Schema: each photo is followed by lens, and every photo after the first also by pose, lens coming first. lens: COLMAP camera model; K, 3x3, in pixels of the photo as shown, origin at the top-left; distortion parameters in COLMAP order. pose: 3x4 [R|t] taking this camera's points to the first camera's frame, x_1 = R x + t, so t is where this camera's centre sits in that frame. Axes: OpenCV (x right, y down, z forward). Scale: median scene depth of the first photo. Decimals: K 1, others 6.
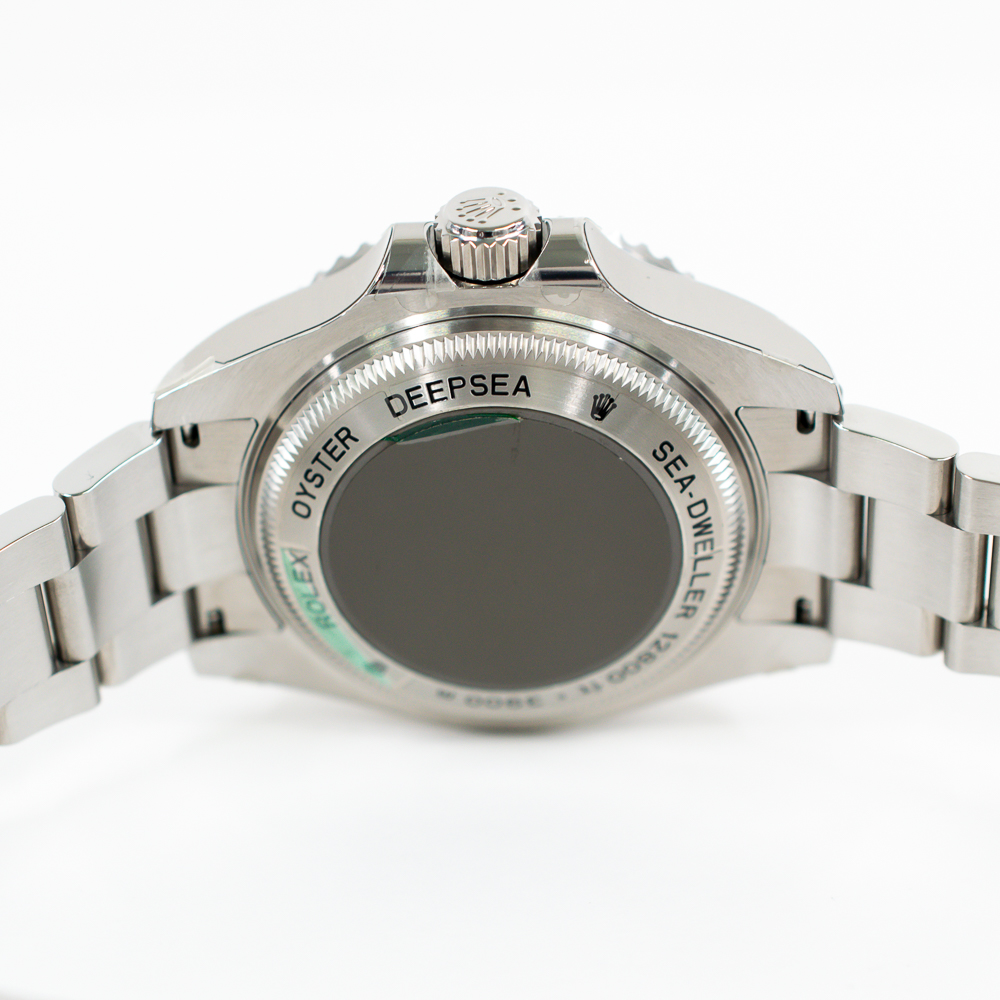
lens RADIAL K [[4125.4, 0, 499.0], [0, 4125.4, 501.4], [0, 0, 1]] dist [-0.574211, 0.000000]
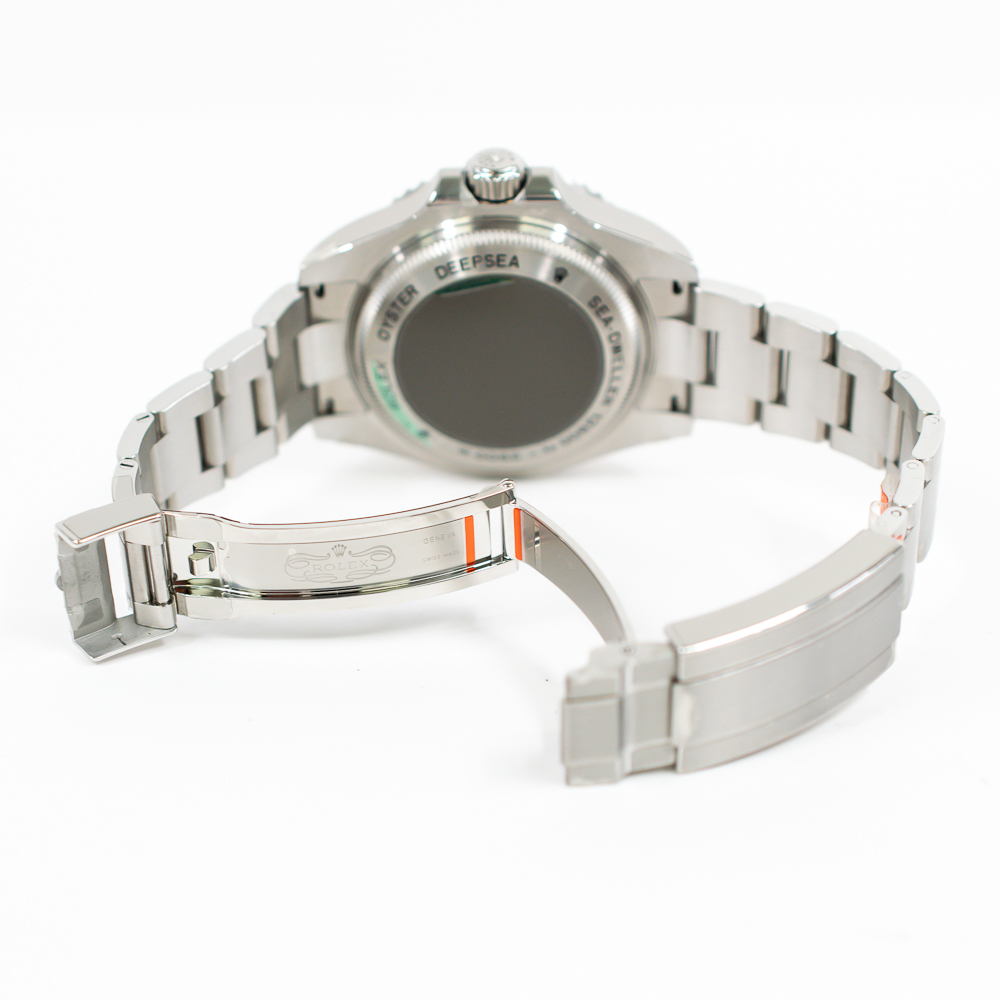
lens RADIAL K [[4125.4, 0, 503.5], [0, 4125.4, 499.2], [0, 0, 1]] dist [-0.574211, 0.000000]
pose [[0.999401, 0.012407, 0.032305, -0.052637], [-0.010278, 0.997816, -0.065244, 0.181537], [-0.033044, 0.064873, 0.997346, -0.707138]]
